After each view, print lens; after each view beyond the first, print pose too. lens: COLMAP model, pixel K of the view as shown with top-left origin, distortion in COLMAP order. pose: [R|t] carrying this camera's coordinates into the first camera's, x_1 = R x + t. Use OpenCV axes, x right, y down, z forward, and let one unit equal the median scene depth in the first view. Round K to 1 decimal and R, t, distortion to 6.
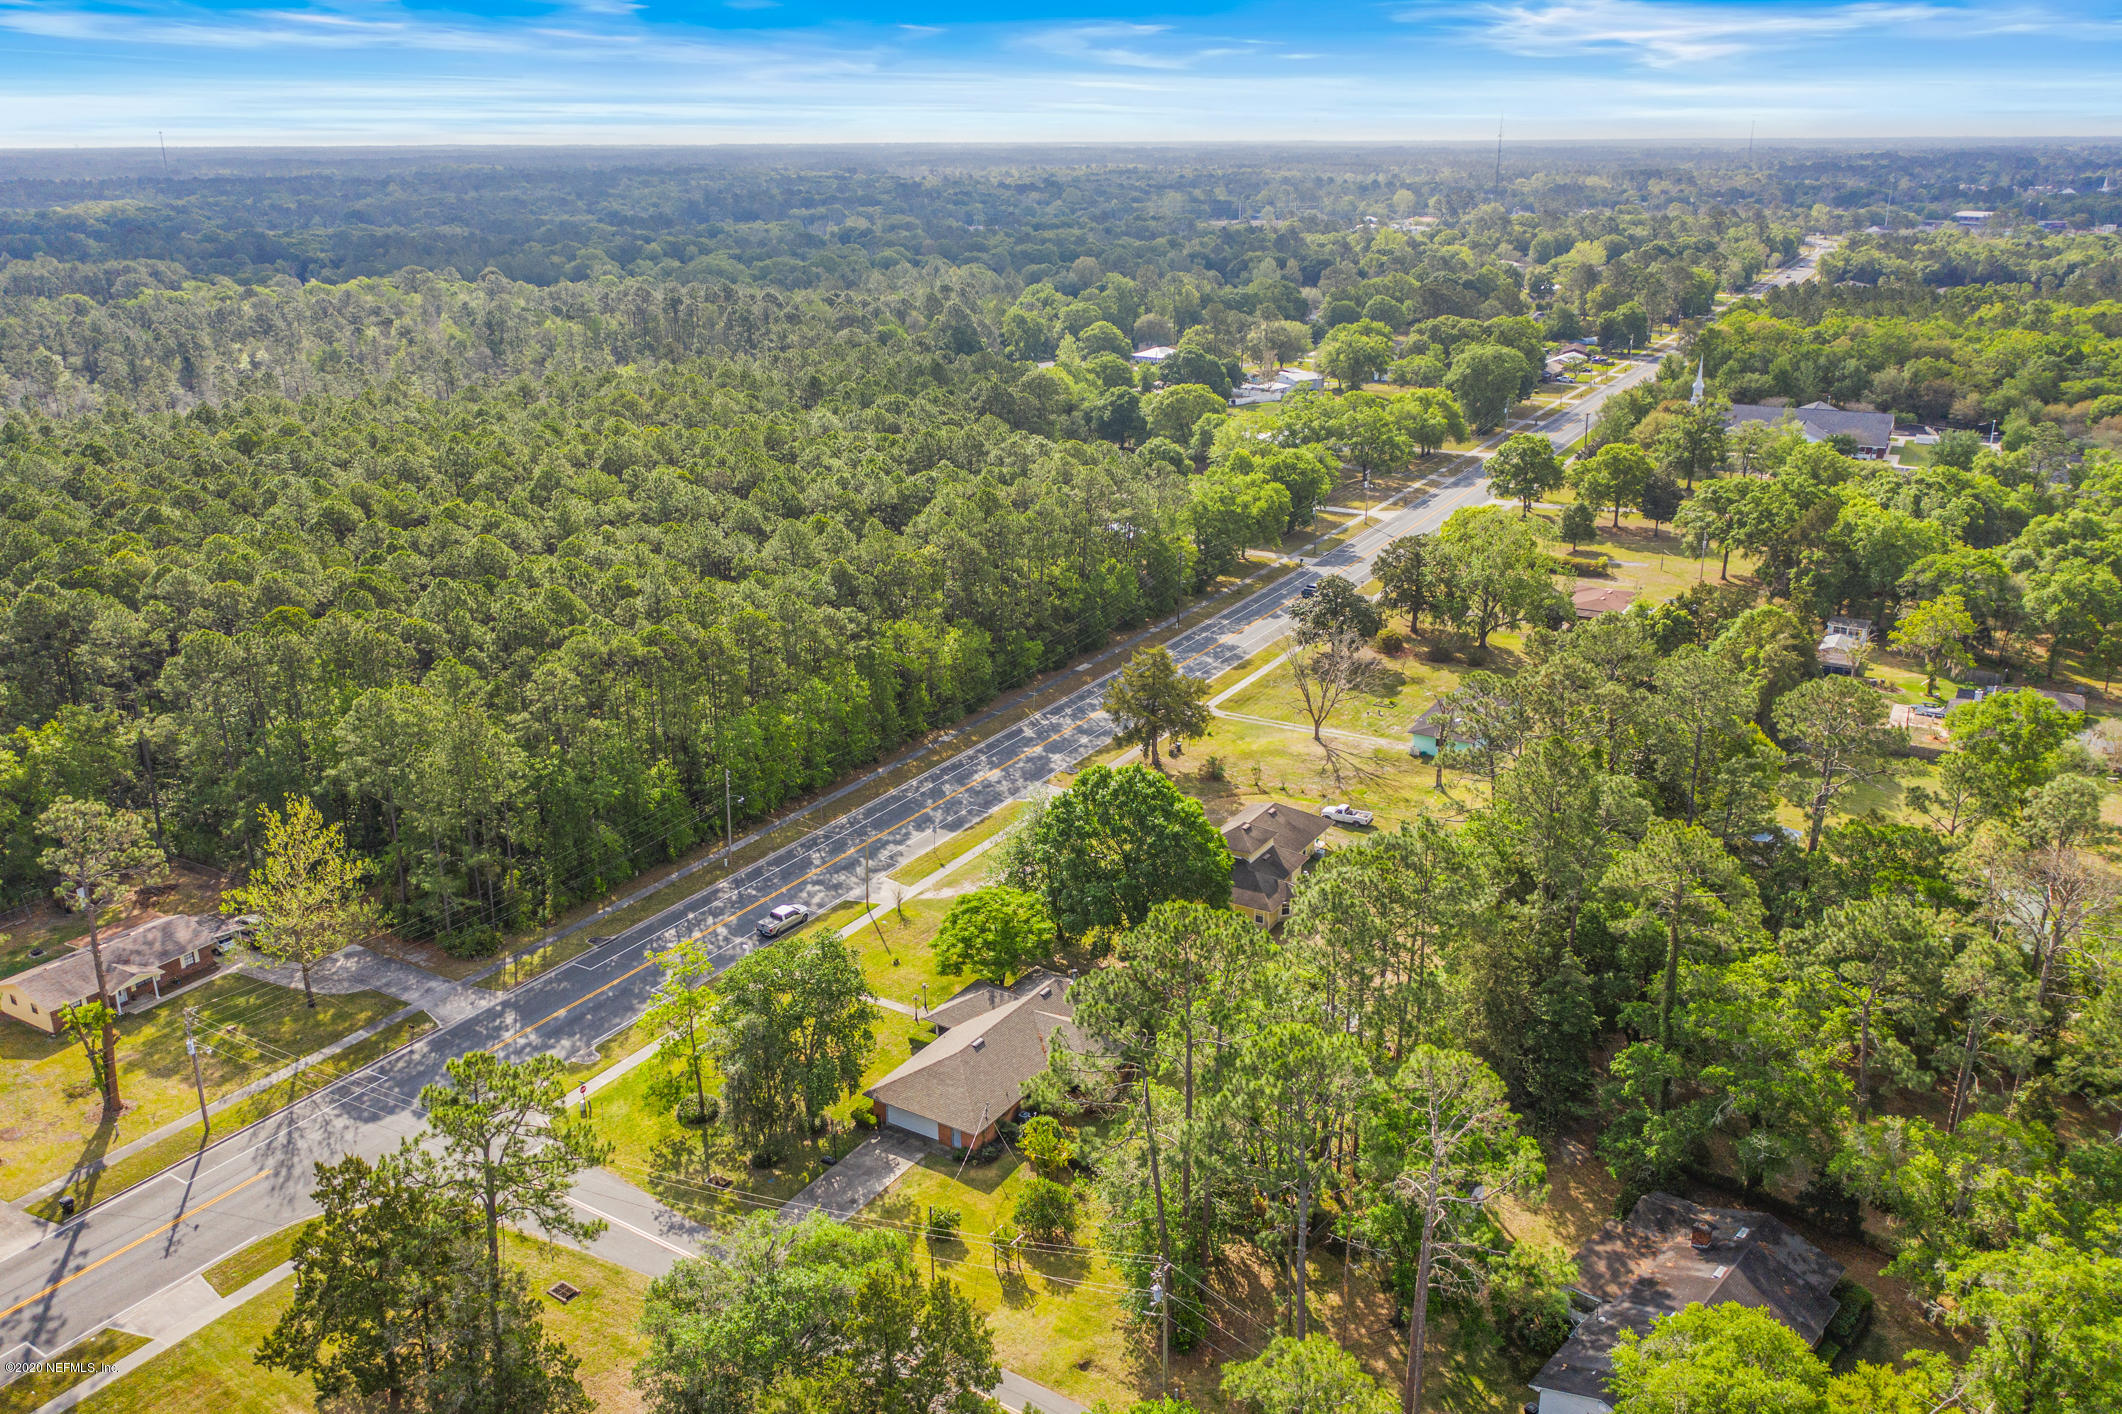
lens RADIAL K [[1826.6, 0, 1061.0], [0, 1826.6, 707.0], [0, 0, 1]] dist [0.046741, -0.000625]
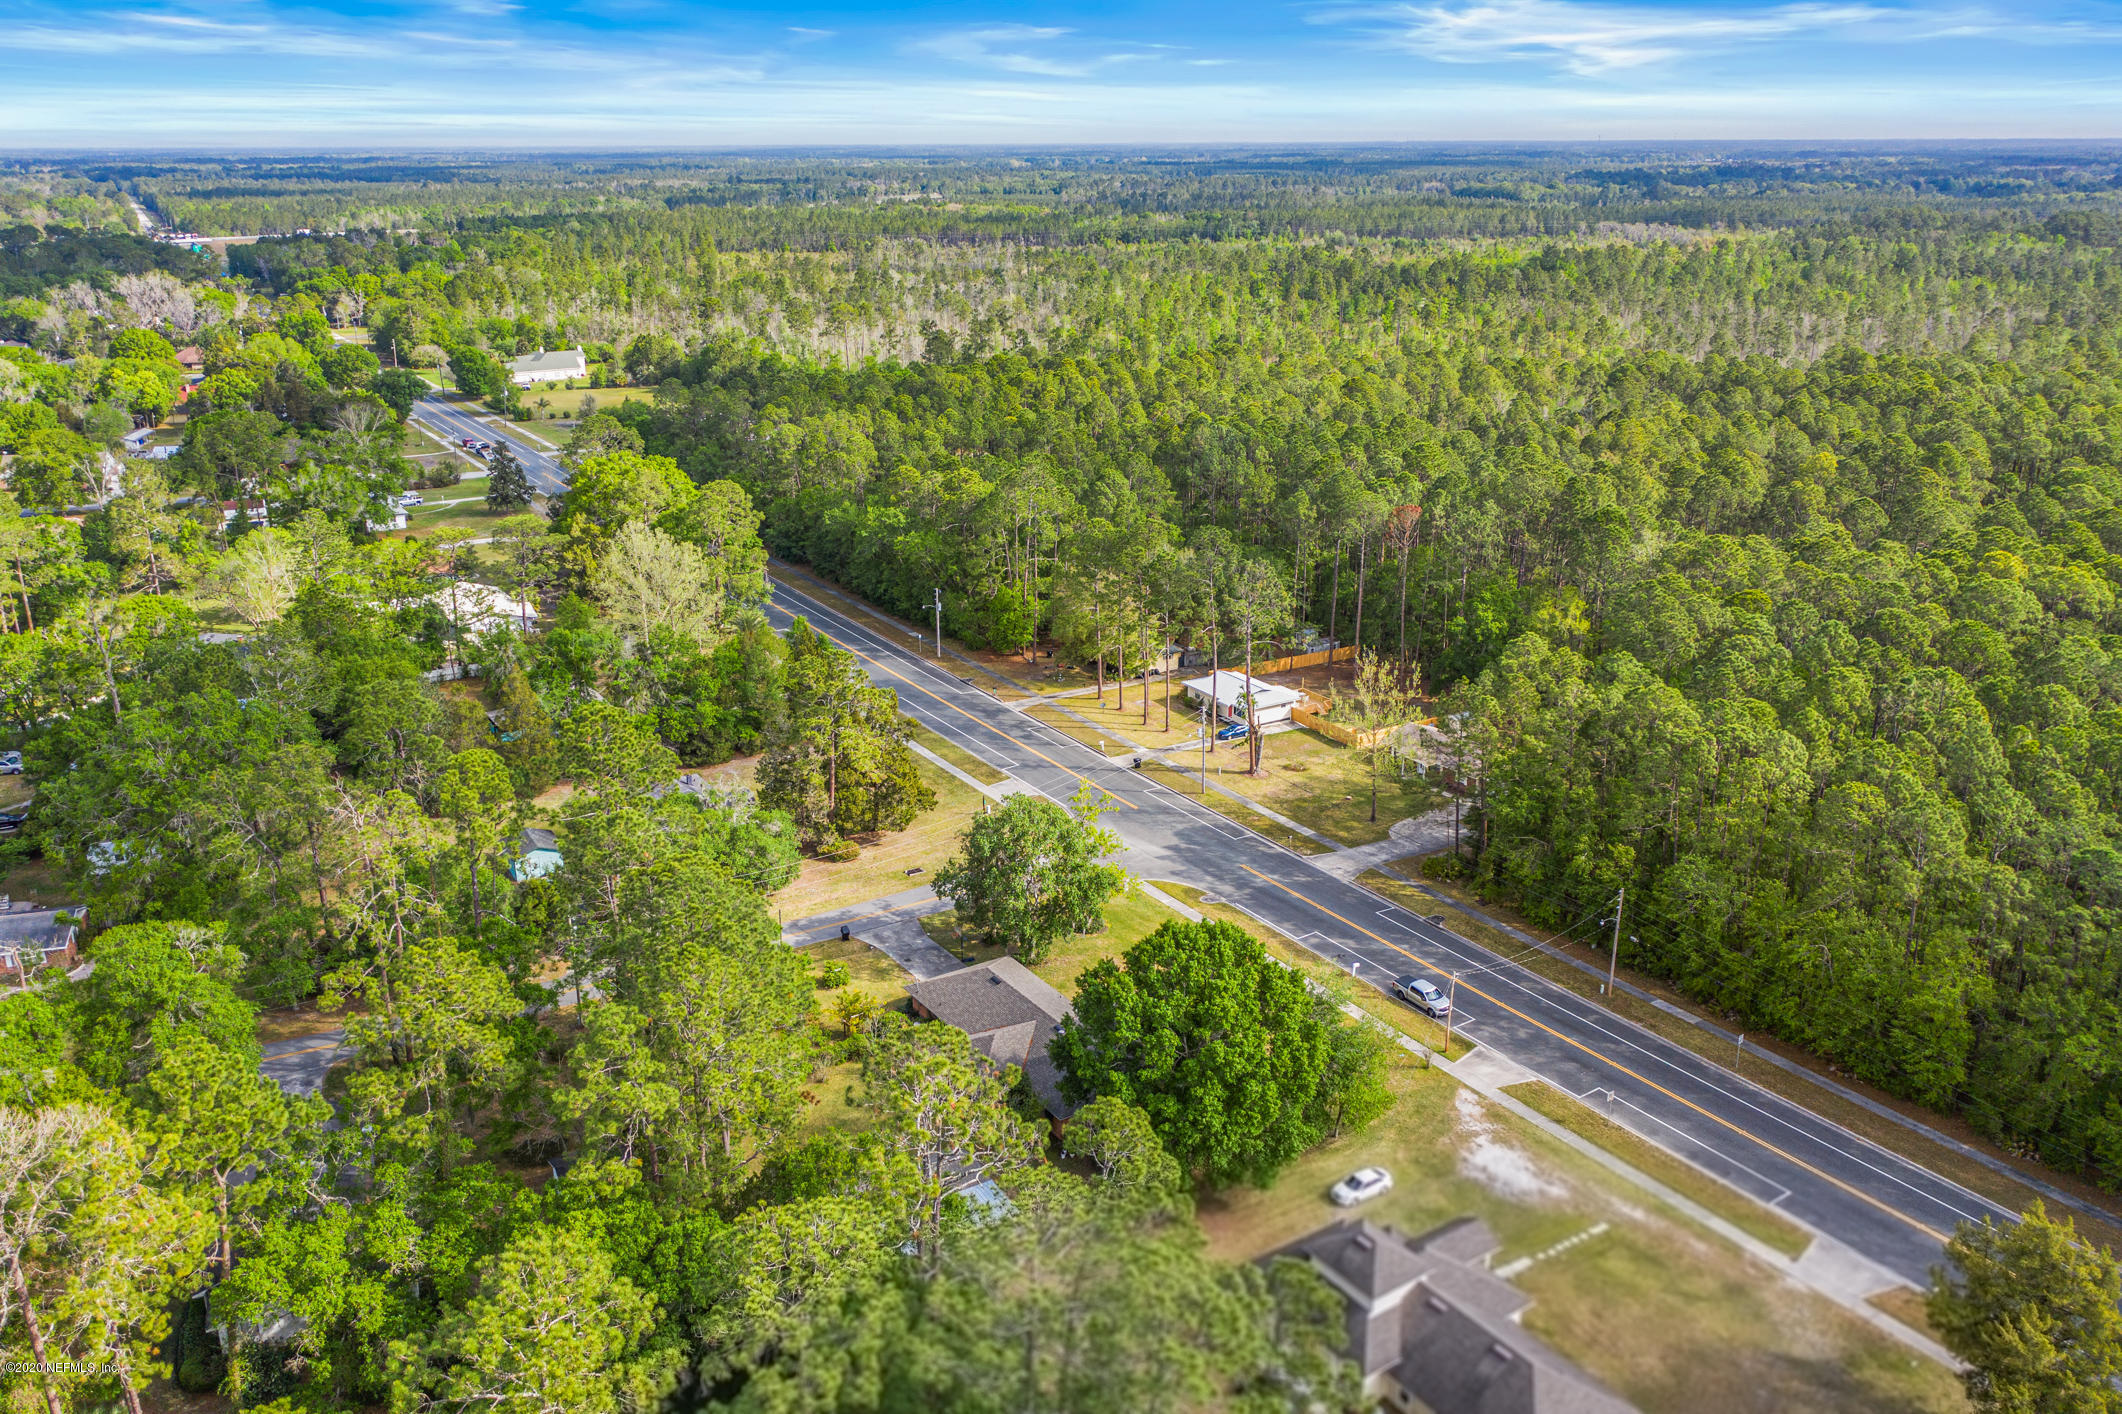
lens RADIAL K [[1826.6, 0, 1061.0], [0, 1826.6, 707.0], [0, 0, 1]] dist [0.046741, -0.000625]
pose [[-0.405953, 0.307945, -0.860449, 0.727944], [-0.284021, 0.852385, 0.439058, -0.390553], [0.868639, 0.422623, -0.258566, 1.106087]]
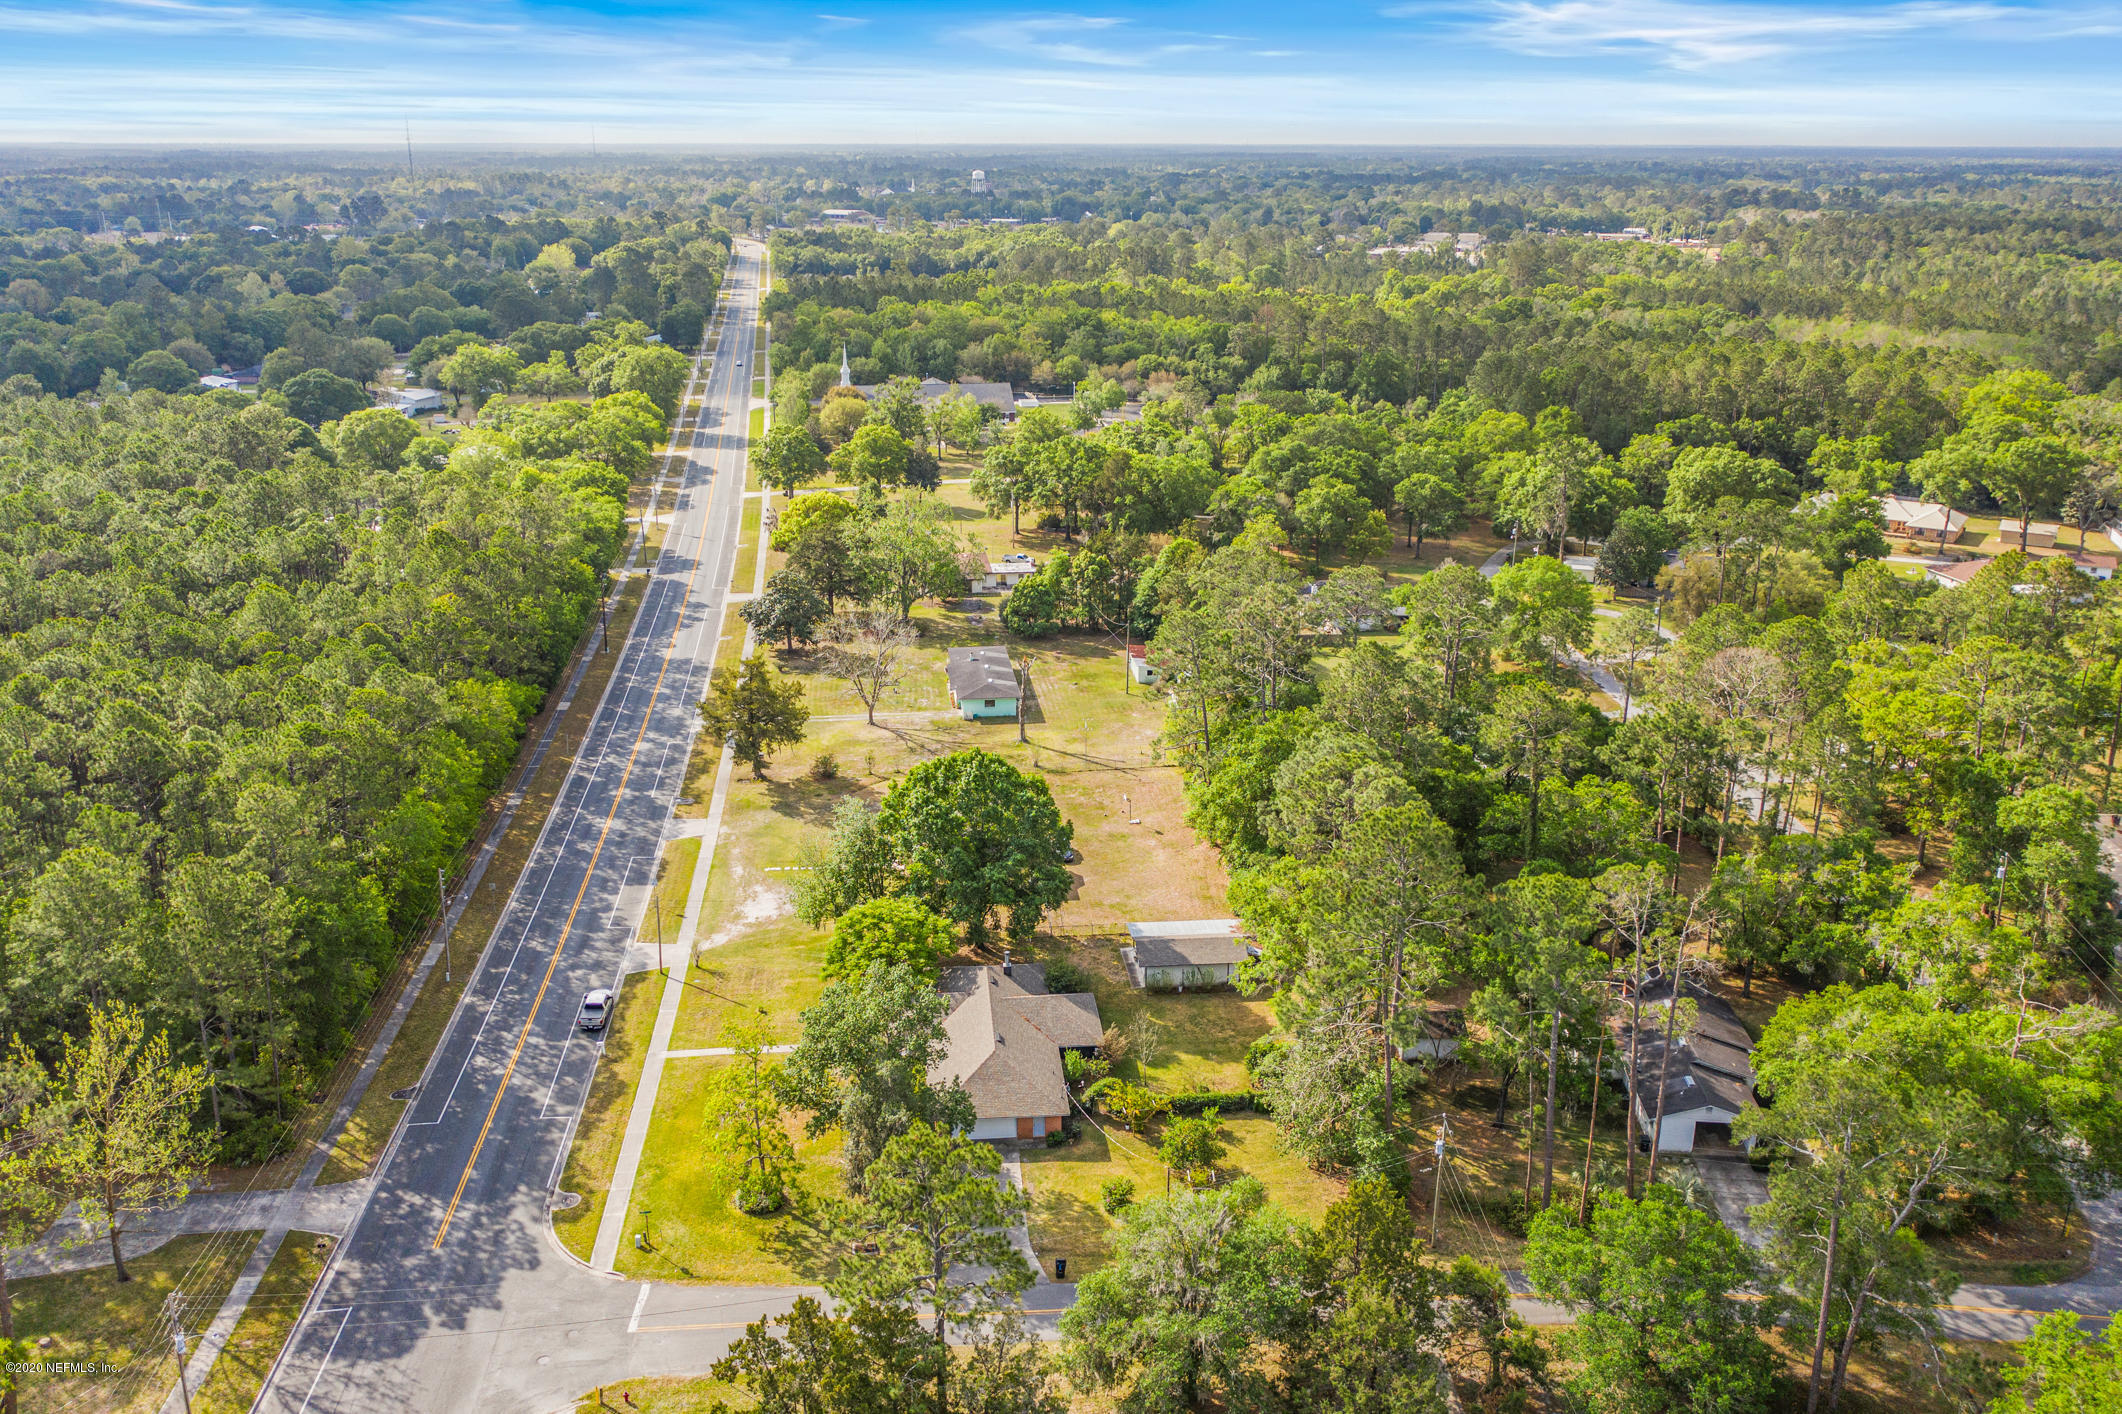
lens RADIAL K [[1812.4, 0, 1061.0], [0, 1812.4, 707.0], [0, 0, 1]] dist [0.094593, 0.006071]
pose [[0.809781, -0.185437, 0.556658, -0.480013], [0.187323, 0.980800, 0.054227, -0.038443], [-0.556026, 0.060362, 0.828970, 0.131751]]
